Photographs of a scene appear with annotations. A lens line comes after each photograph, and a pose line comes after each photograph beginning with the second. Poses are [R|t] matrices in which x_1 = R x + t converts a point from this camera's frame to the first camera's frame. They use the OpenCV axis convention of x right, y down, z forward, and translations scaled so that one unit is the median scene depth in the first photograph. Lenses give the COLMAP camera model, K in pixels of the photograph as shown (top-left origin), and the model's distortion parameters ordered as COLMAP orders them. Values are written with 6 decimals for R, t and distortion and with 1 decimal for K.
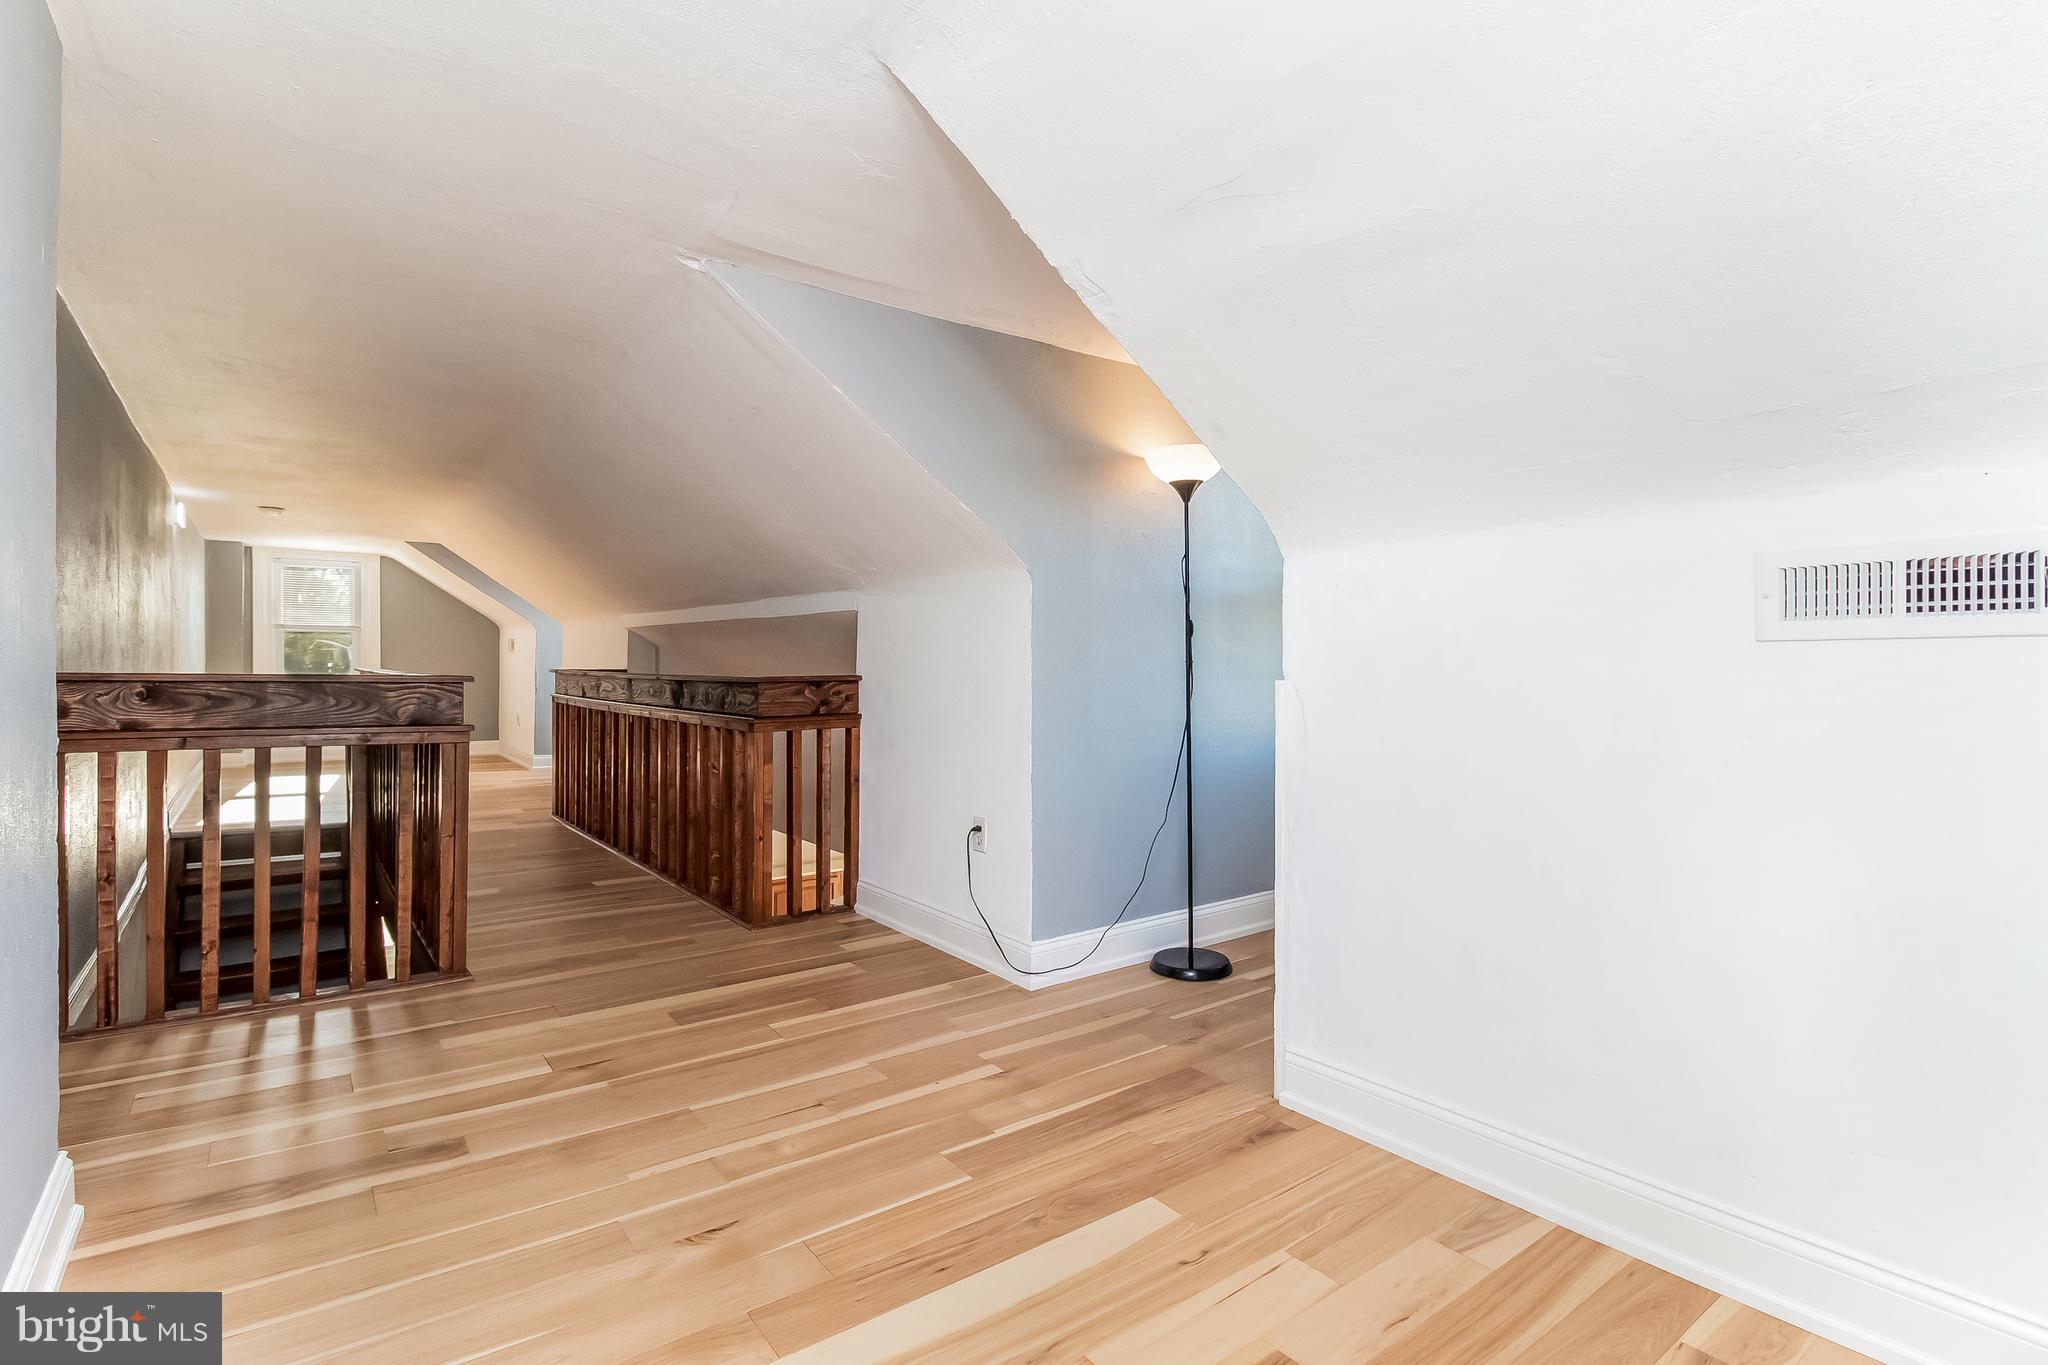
lens RADIAL K [[980.1, 0, 993.9], [0, 980.1, 643.7], [0, 0, 1]] dist [0.035068, -0.019048]
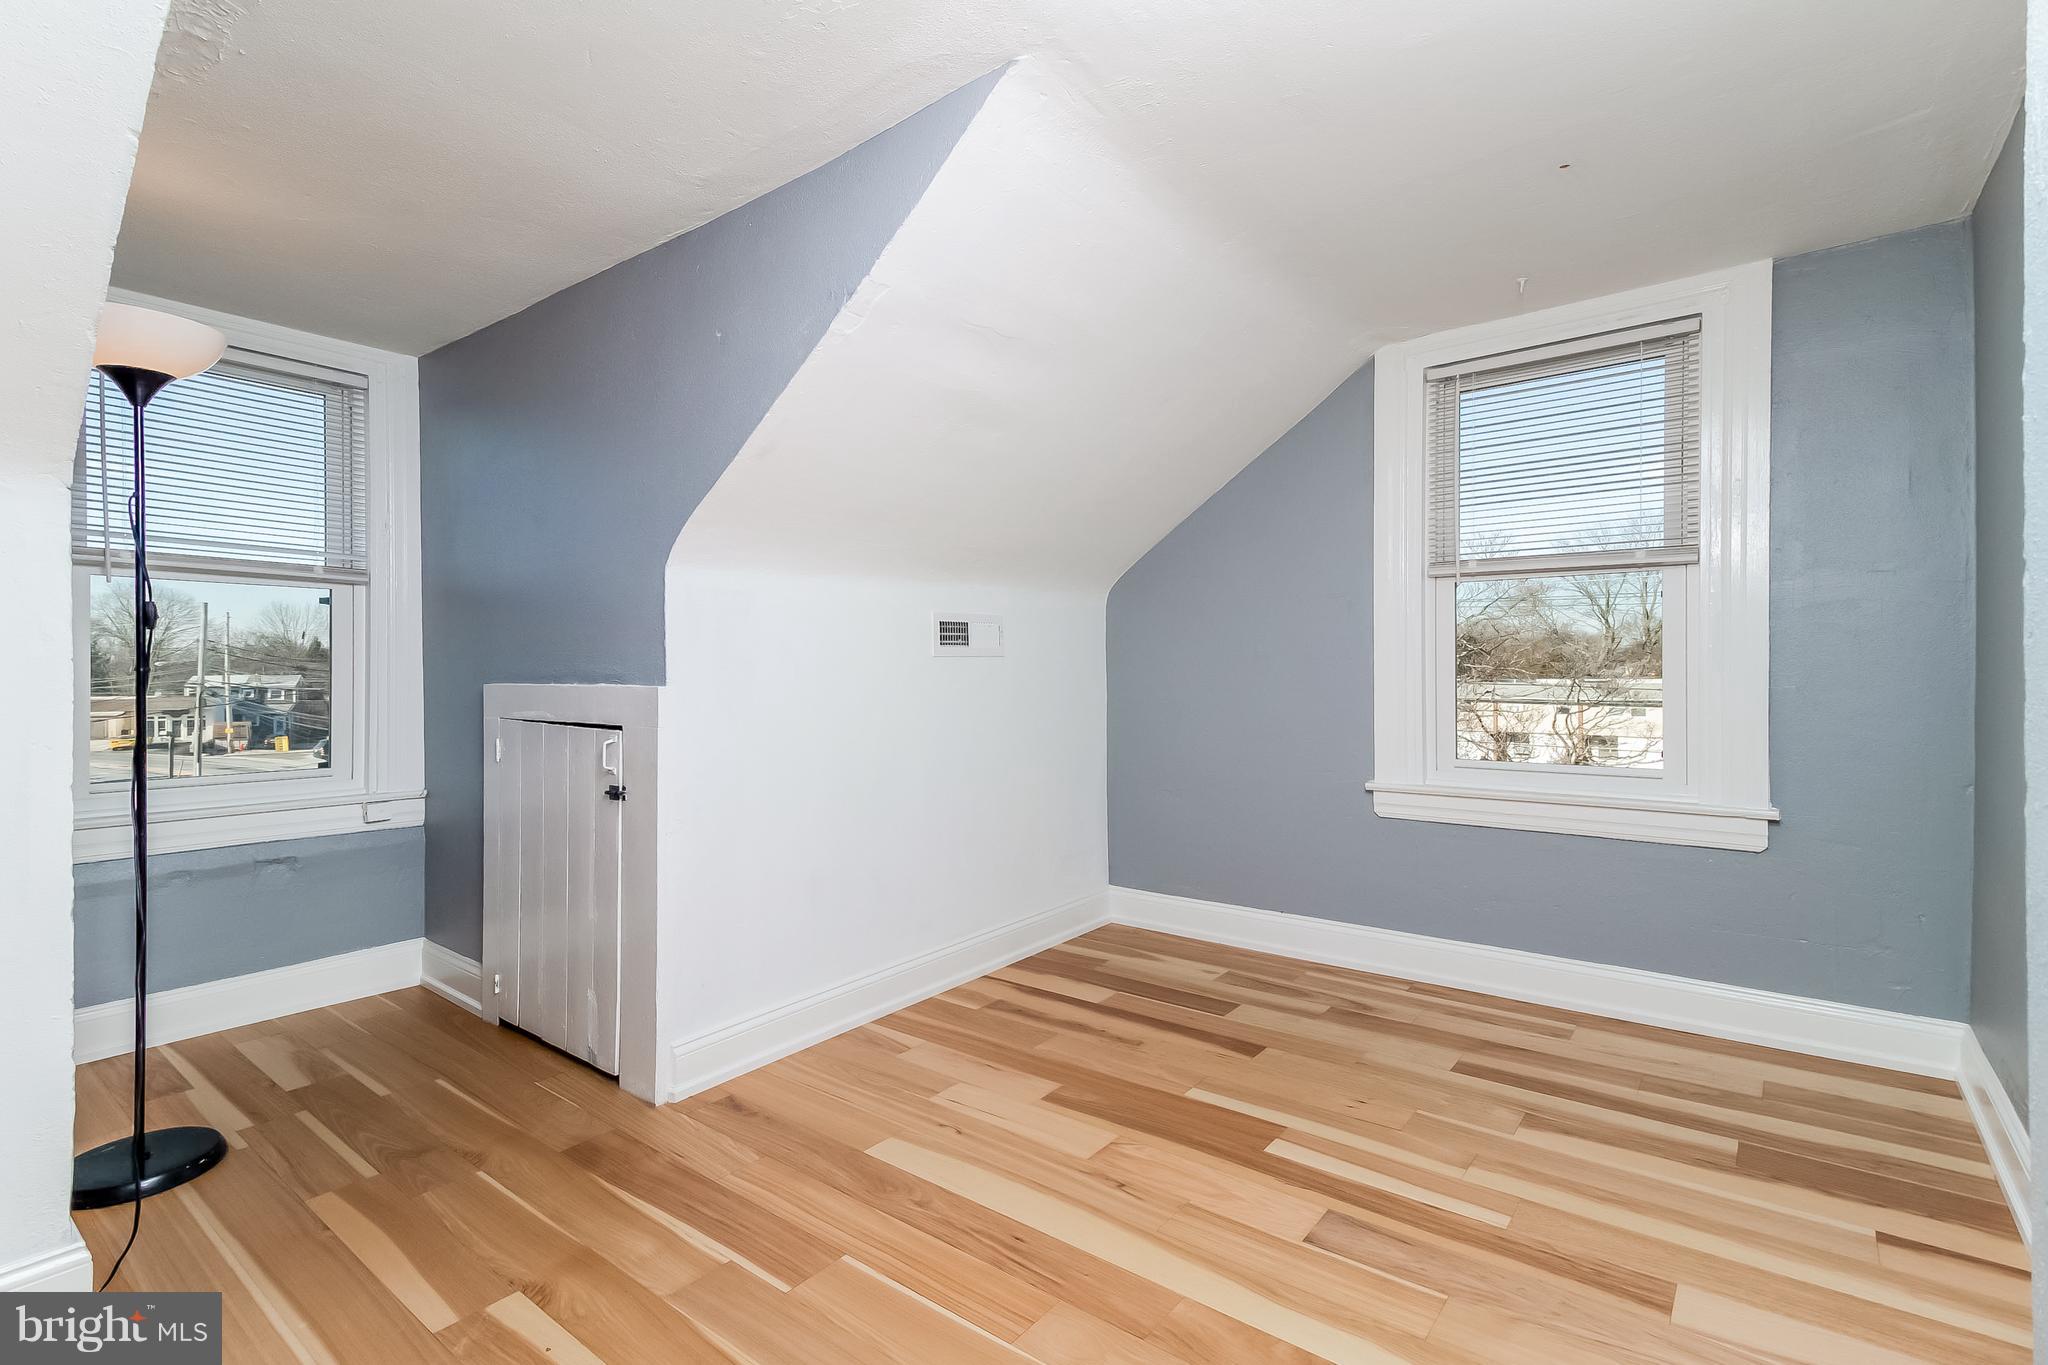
lens RADIAL K [[945.8, 0, 1024.2], [0, 945.8, 677.3], [0, 0, 1]] dist [0.017168, 0.000079]
pose [[-0.269030, -0.006428, 0.963110, -0.804242], [-0.013148, 0.999909, 0.003001, 0.022660], [-0.963042, -0.011856, -0.269090, 0.995460]]
